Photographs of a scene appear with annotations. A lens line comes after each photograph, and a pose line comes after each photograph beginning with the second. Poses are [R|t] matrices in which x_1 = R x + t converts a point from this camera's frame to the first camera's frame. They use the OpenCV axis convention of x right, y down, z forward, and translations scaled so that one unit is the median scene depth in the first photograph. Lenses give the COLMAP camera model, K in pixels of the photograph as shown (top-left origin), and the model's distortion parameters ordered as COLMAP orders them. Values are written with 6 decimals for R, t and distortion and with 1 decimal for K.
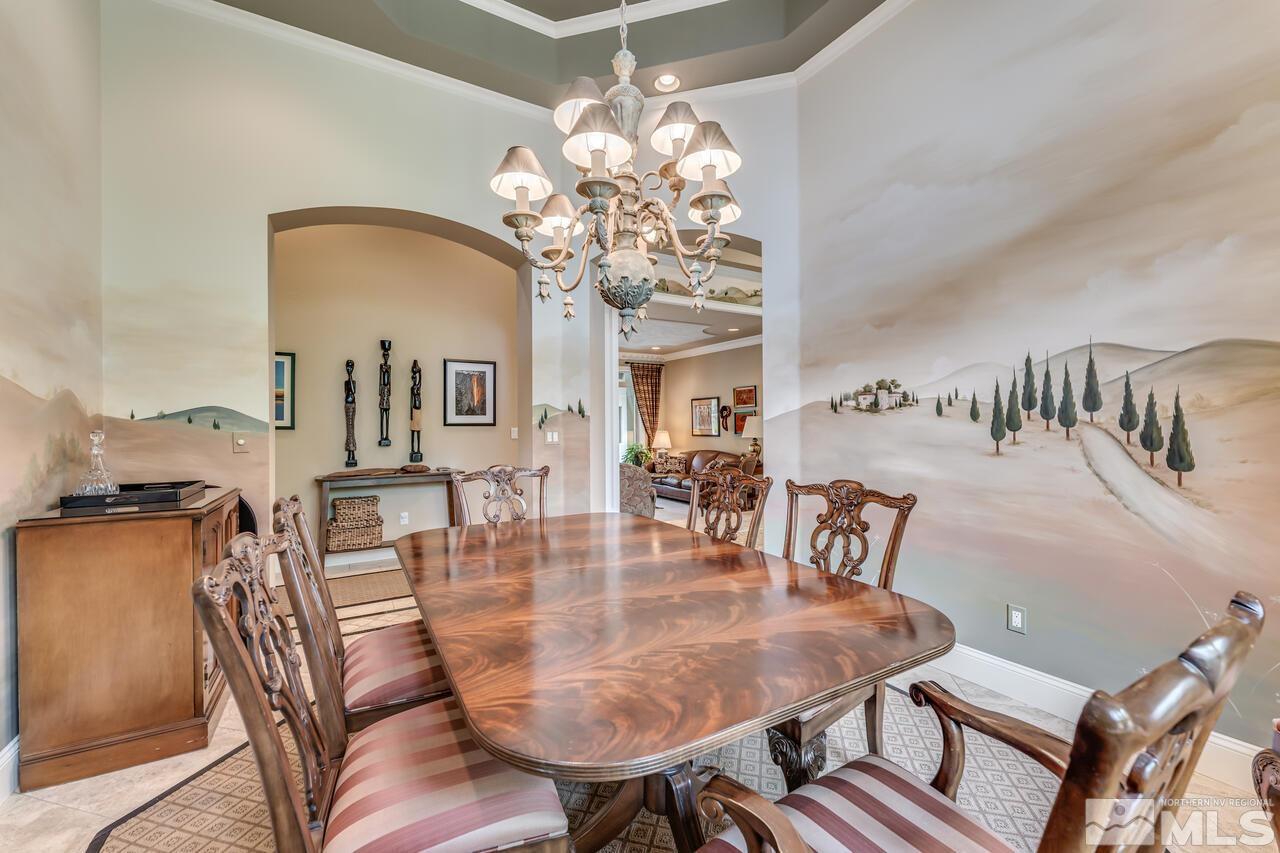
lens RADIAL K [[514.8, 0, 640.7], [0, 514.8, 426.0], [0, 0, 1]] dist [0.000188, -0.001151]
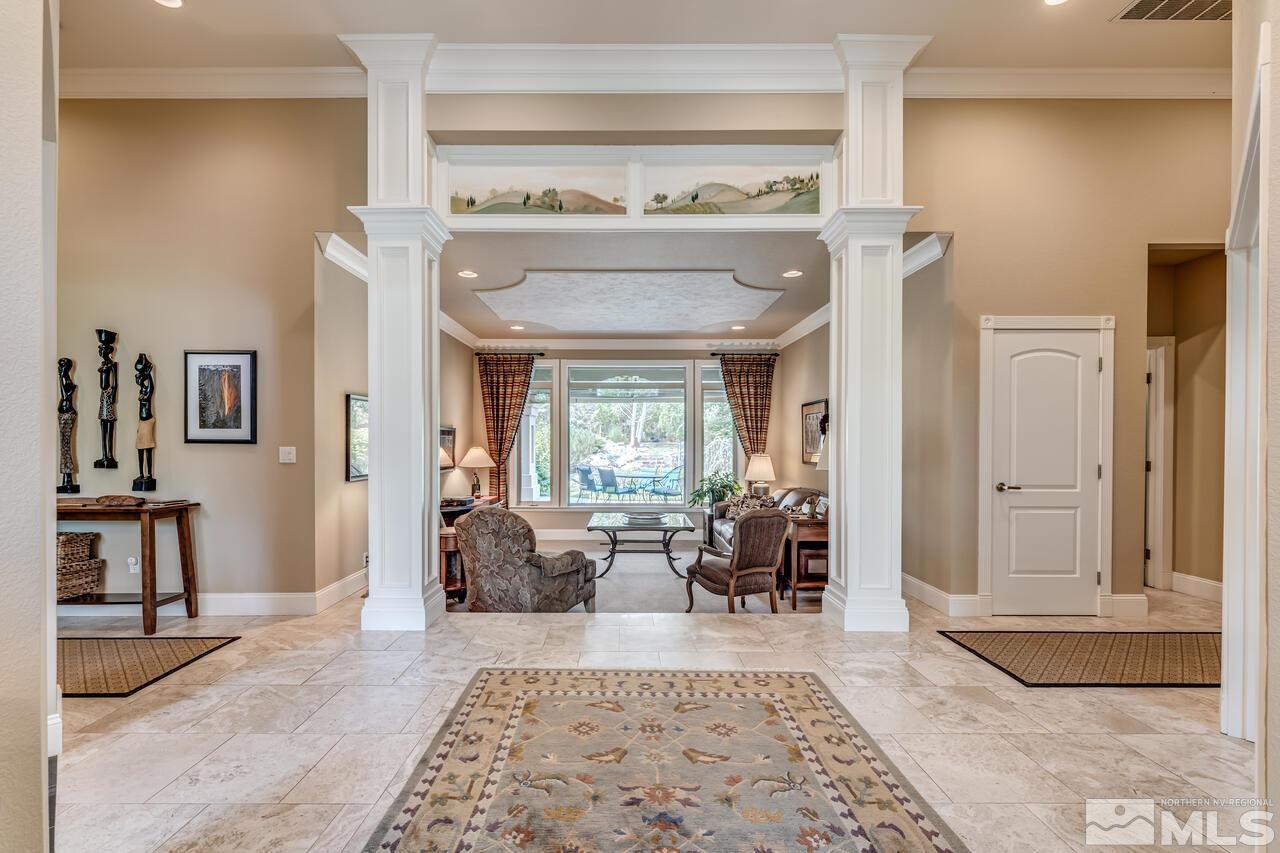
lens RADIAL K [[564.3, 0, 620.6], [0, 564.3, 443.5], [0, 0, 1]] dist [0.001225, 0.000030]
pose [[0.856772, 0.004525, -0.515675, 0.537954], [-0.007304, 0.999968, -0.003360, -0.001468], [0.515643, 0.006645, 0.856778, 0.620334]]
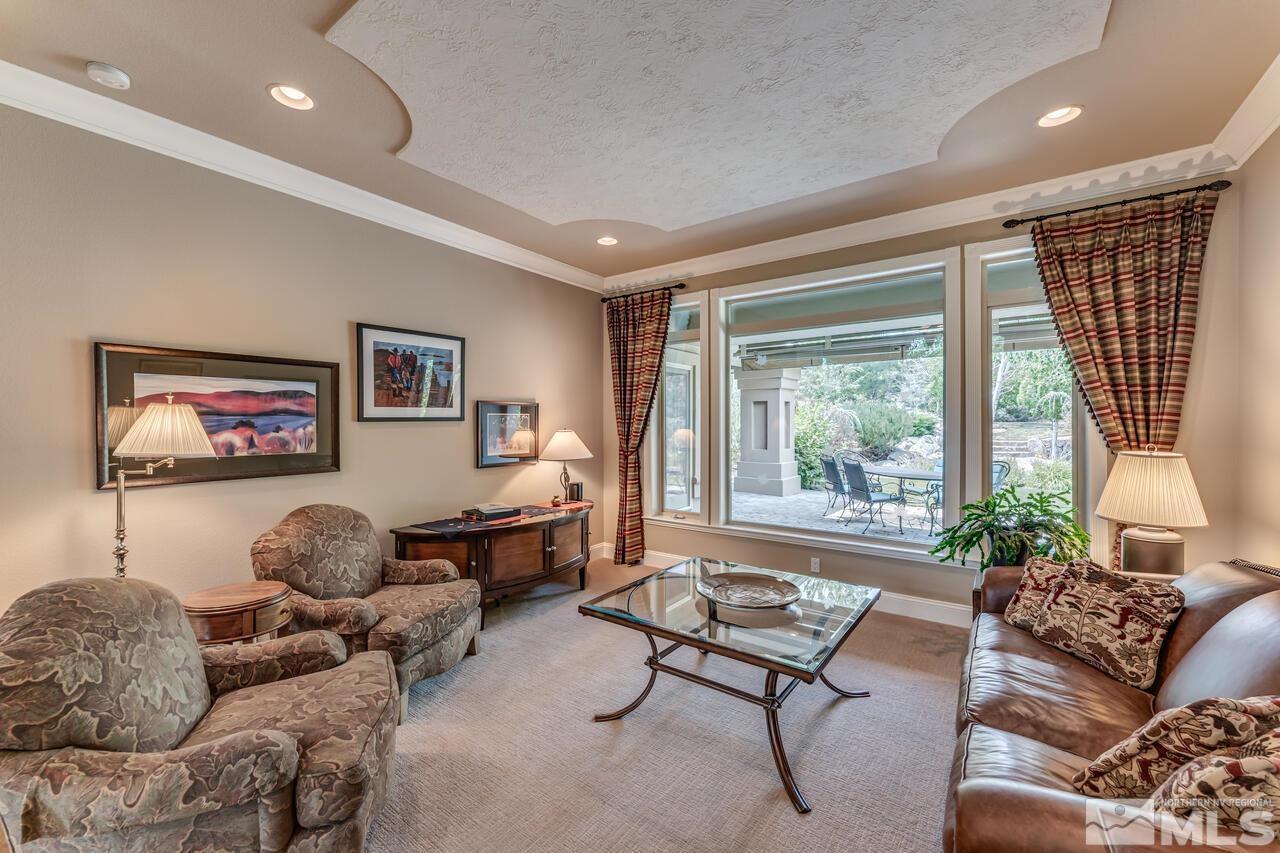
lens RADIAL K [[514.8, 0, 630.4], [0, 514.8, 424.5], [0, 0, 1]] dist [0.000188, -0.001151]
pose [[0.383448, 0.005530, -0.923546, 0.355458], [-0.007373, 0.999969, 0.002926, -0.006603], [0.923533, 0.005687, 0.383477, 1.427566]]
